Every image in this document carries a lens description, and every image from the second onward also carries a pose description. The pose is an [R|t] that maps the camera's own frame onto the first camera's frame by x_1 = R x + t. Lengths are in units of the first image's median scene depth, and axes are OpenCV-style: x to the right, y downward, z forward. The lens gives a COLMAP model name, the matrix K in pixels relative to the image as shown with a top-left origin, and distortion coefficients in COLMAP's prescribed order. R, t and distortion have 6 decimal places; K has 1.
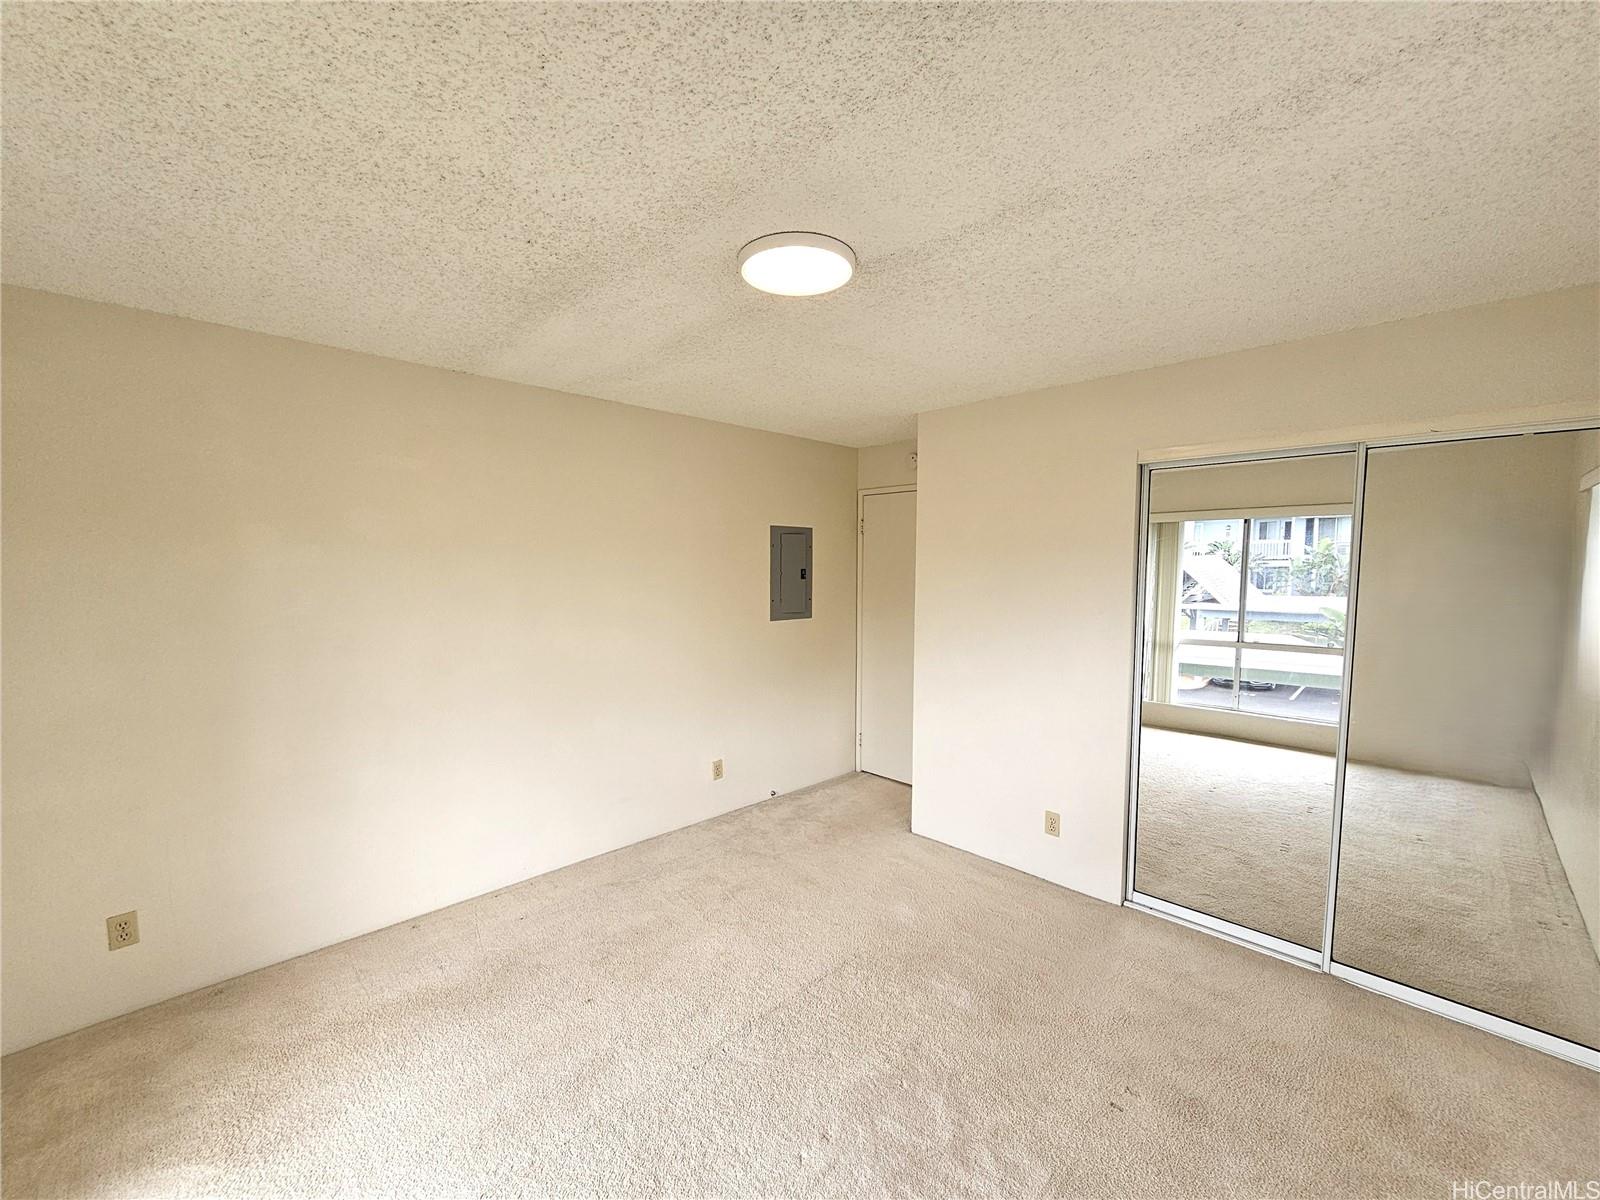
lens RADIAL K [[658.4, 0, 795.6], [0, 658.4, 612.7], [0, 0, 1]] dist [0.000068, -0.000060]
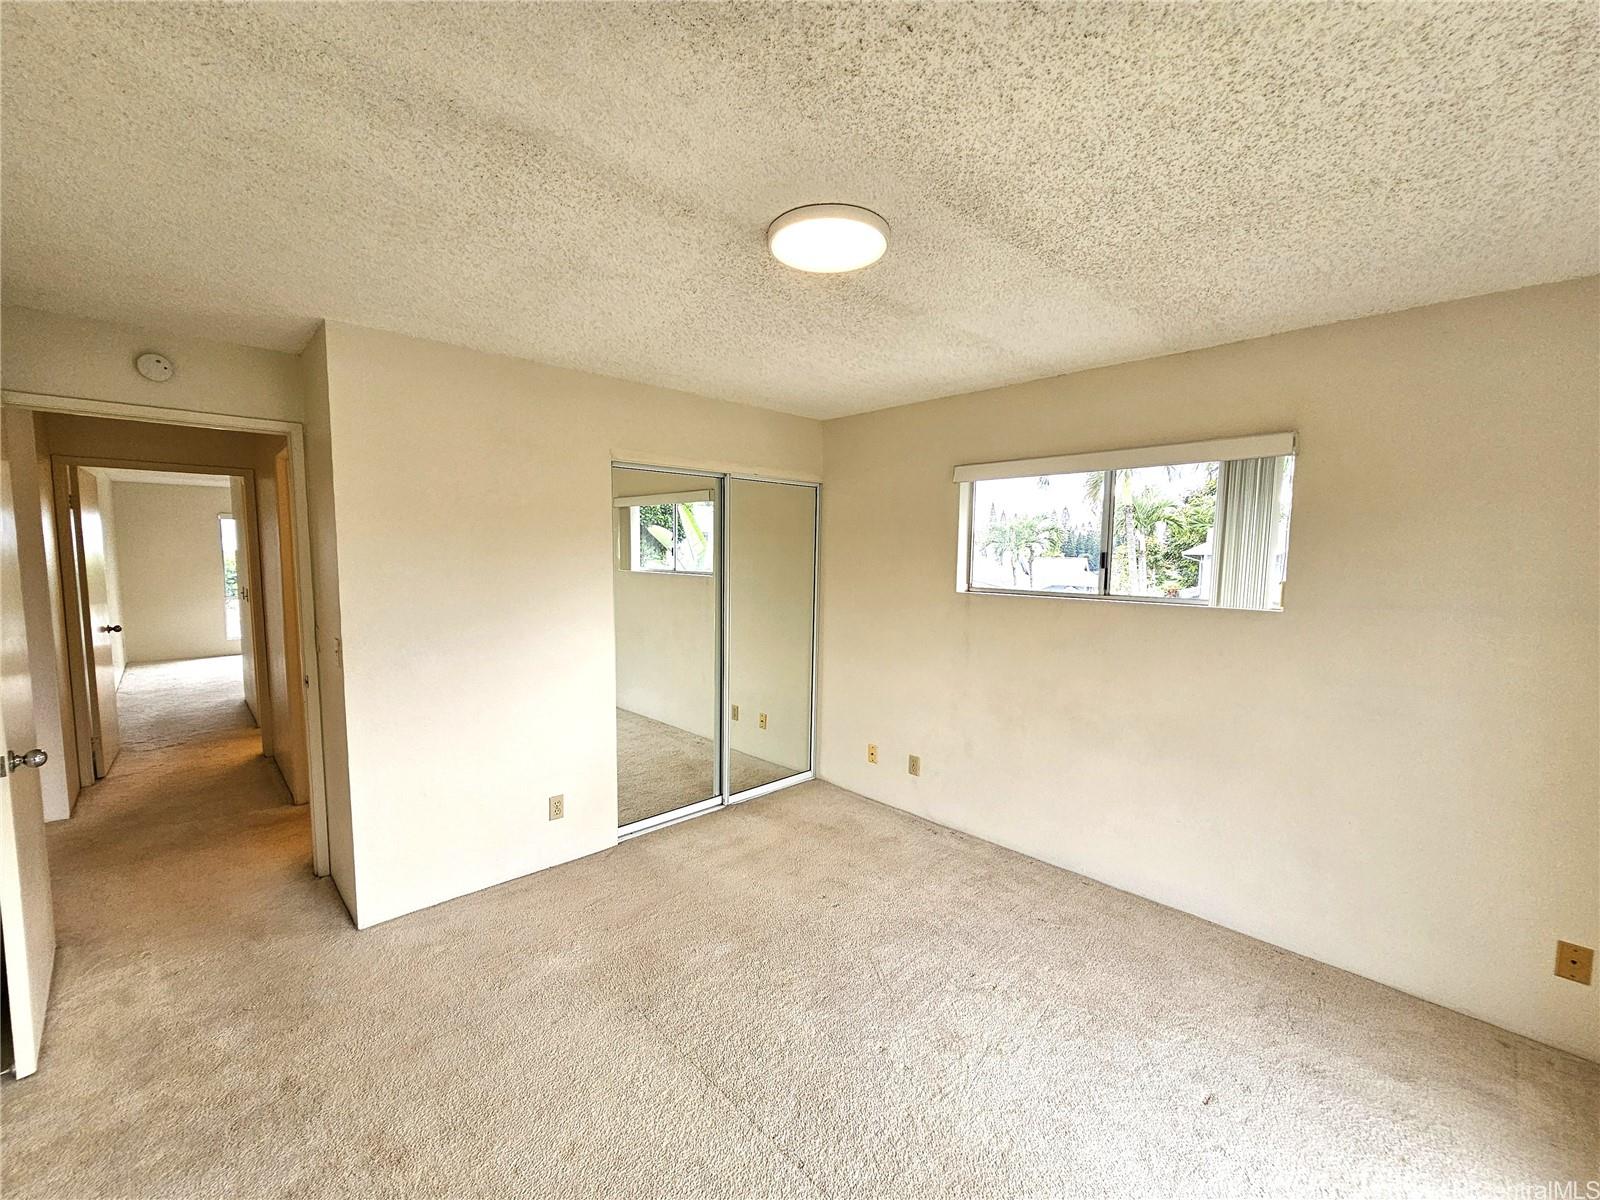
lens RADIAL K [[654.9, 0, 796.1], [0, 654.9, 607.9], [0, 0, 1]] dist [0.011877, -0.012229]
pose [[0.009495, -0.096373, 0.995300, -0.787671], [0.059384, 0.993643, 0.095646, -0.074546], [-0.998190, 0.058196, 0.015157, 0.839853]]
